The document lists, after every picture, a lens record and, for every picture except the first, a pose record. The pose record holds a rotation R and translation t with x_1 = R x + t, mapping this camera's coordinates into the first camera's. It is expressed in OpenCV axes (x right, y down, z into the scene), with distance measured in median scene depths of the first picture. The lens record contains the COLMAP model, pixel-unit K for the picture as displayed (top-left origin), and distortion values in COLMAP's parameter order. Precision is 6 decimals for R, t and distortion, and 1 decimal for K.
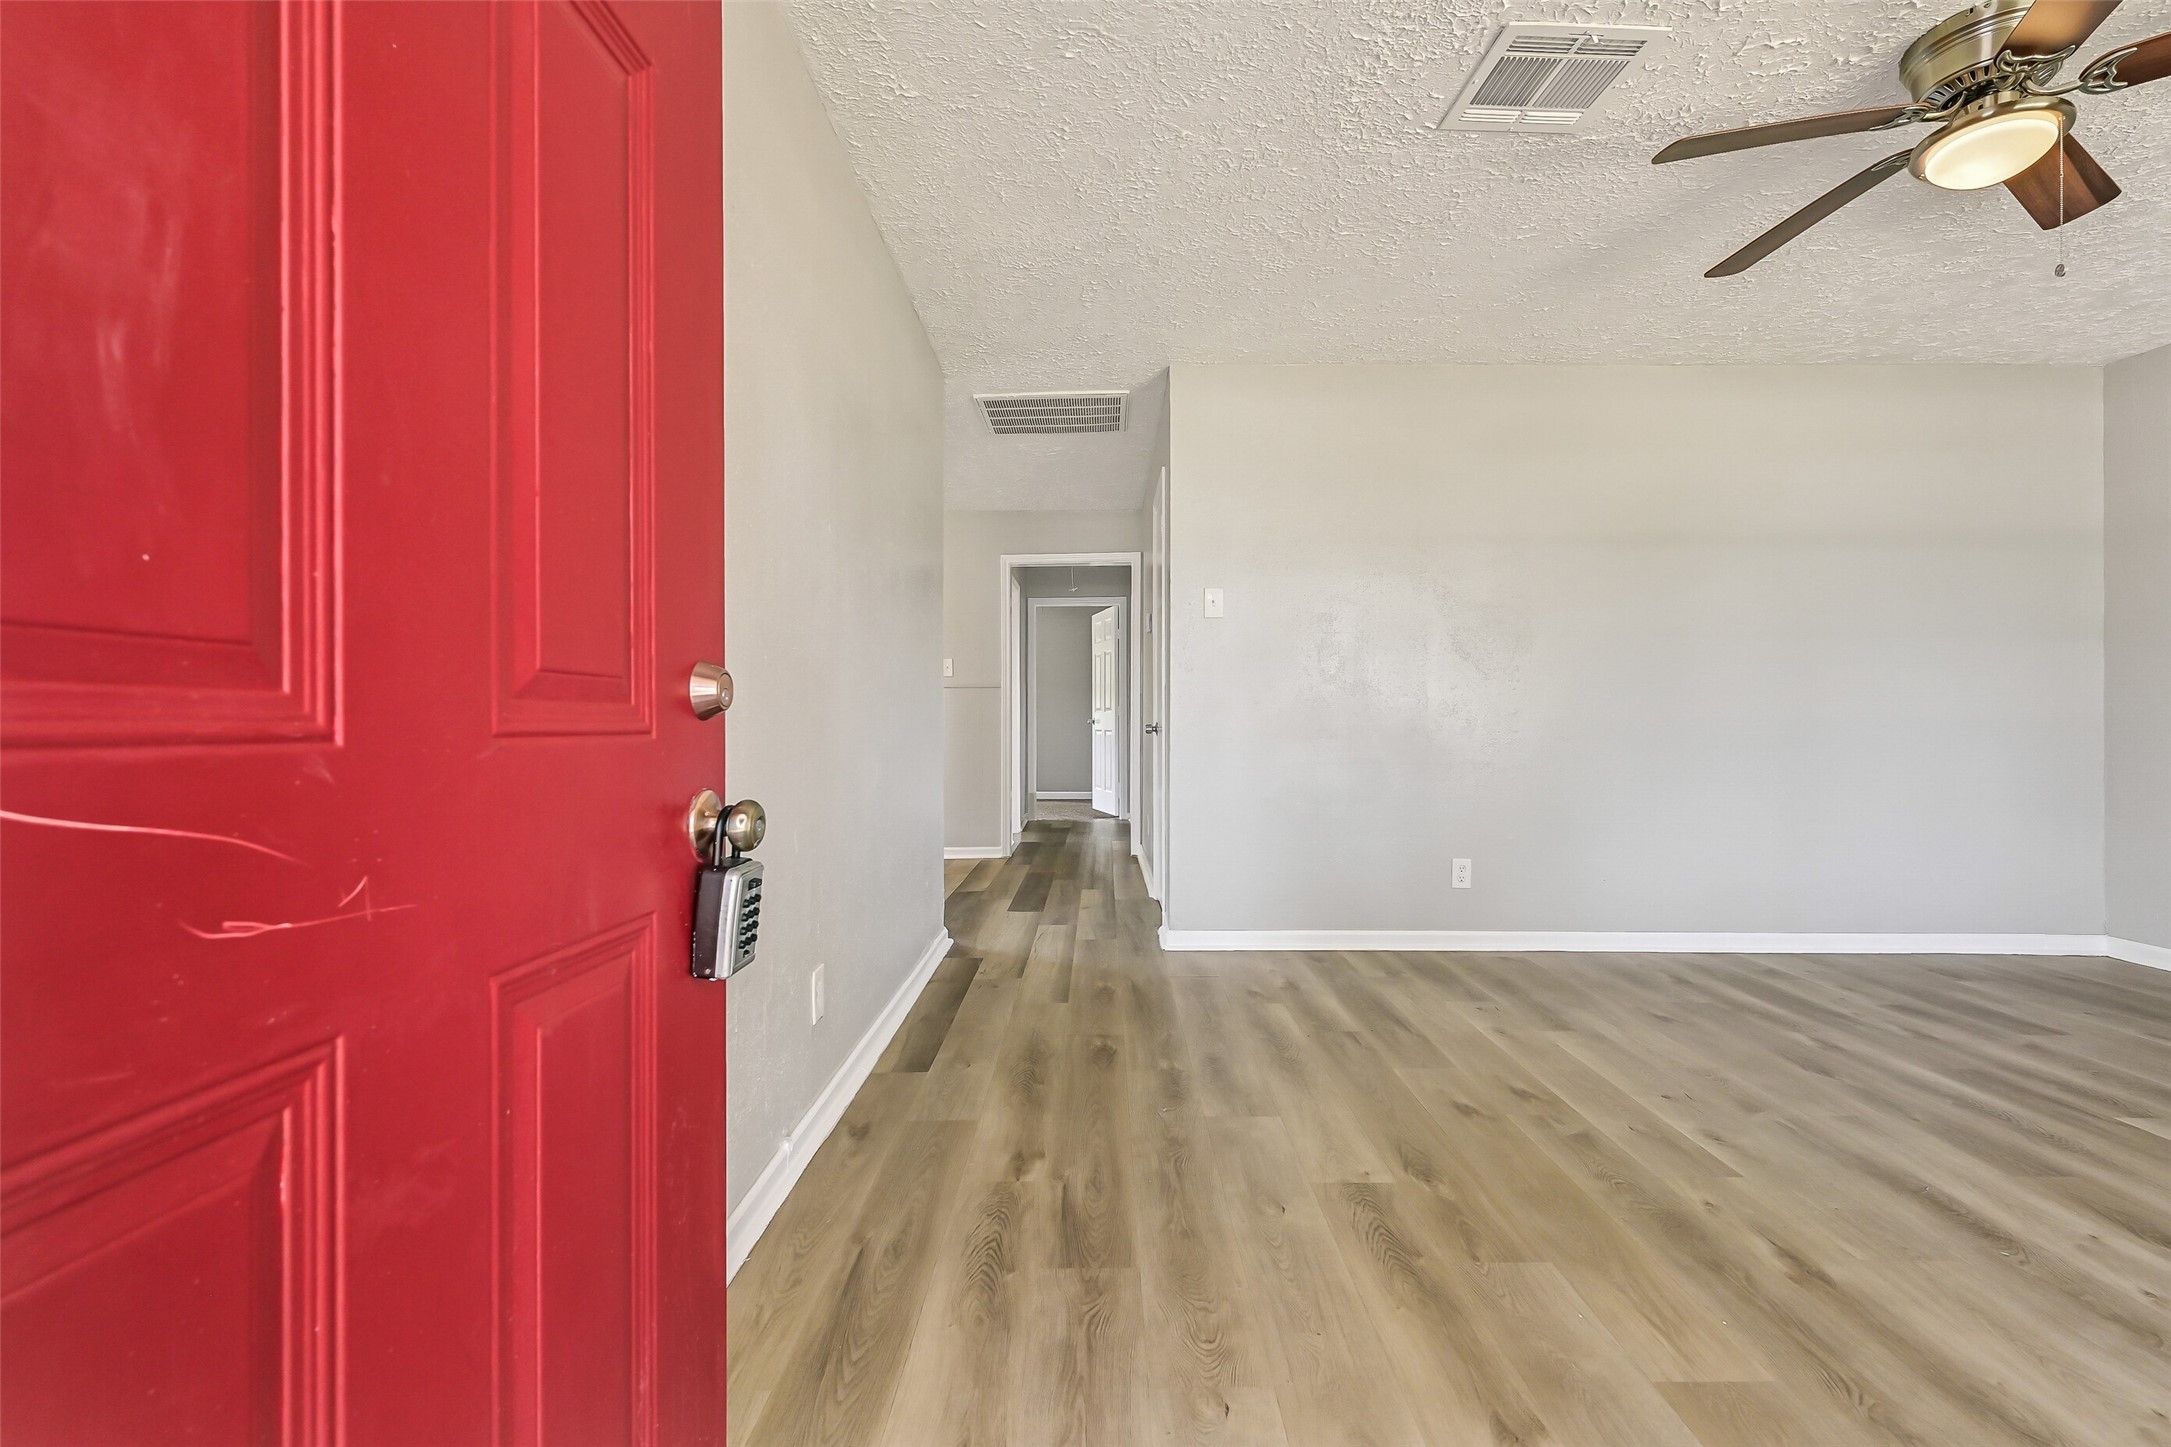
lens RADIAL K [[947.0, 0, 1075.2], [0, 947.0, 724.8], [0, 0, 1]] dist [-0.003897, 0.001045]
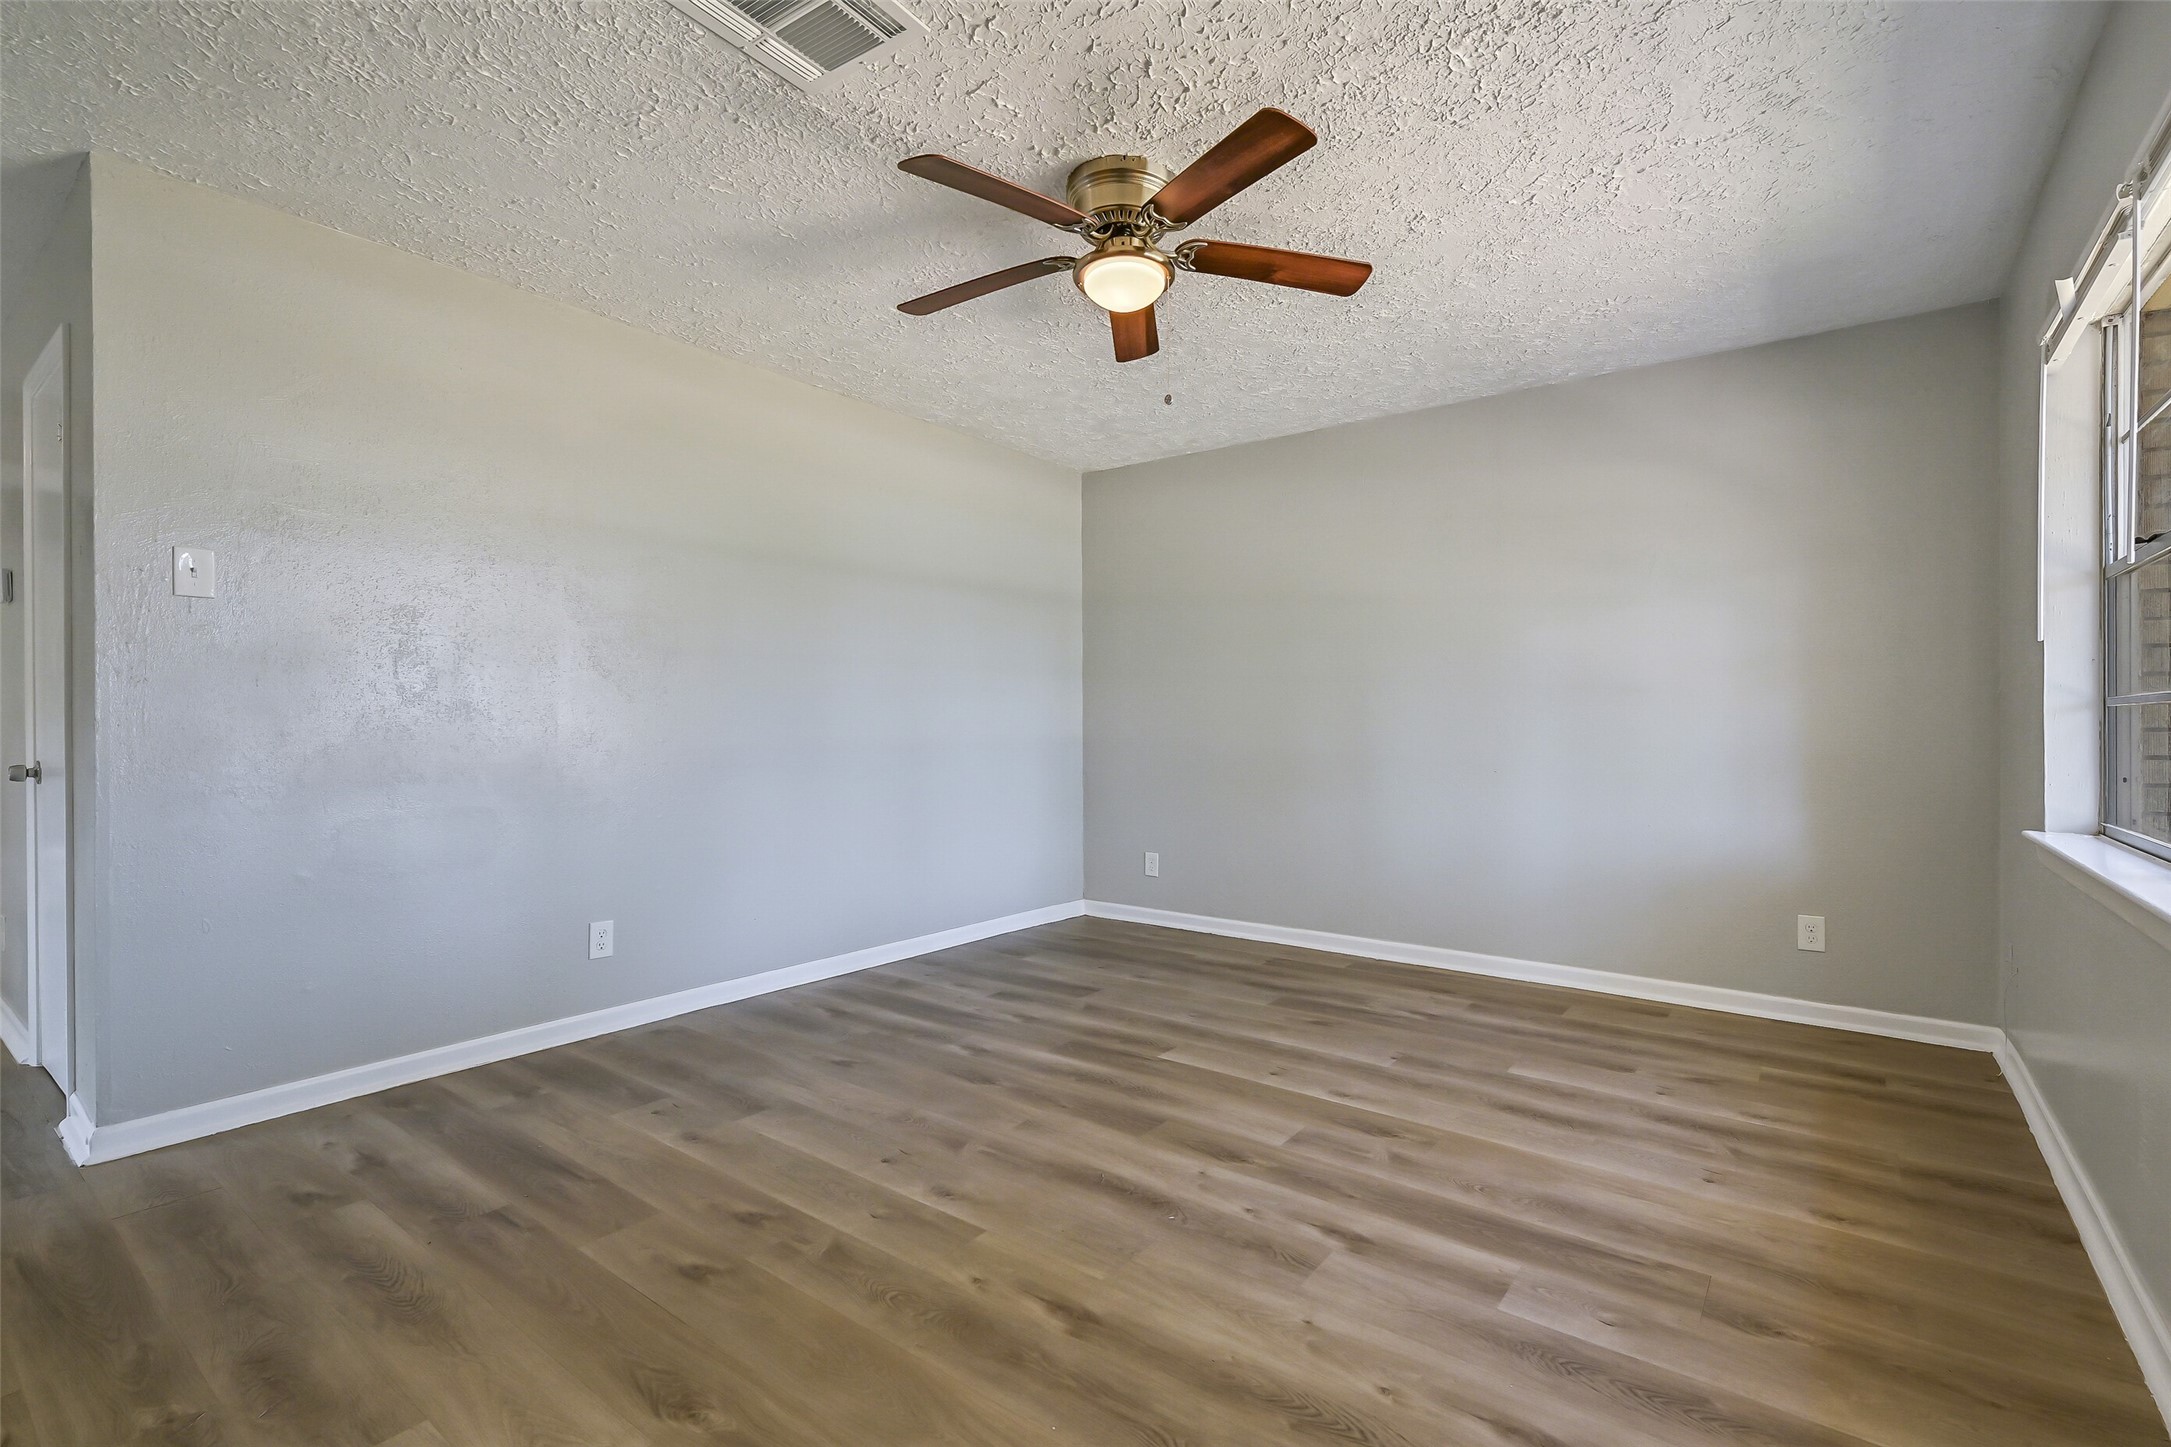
lens RADIAL K [[996.3, 0, 1110.2], [0, 996.3, 722.9], [0, 0, 1]] dist [0.000829, -0.000212]
pose [[0.584095, -0.004295, 0.811674, -0.052726], [0.006672, 0.999978, 0.000491, -0.044785], [-0.811658, 0.005128, 0.584111, 0.234524]]
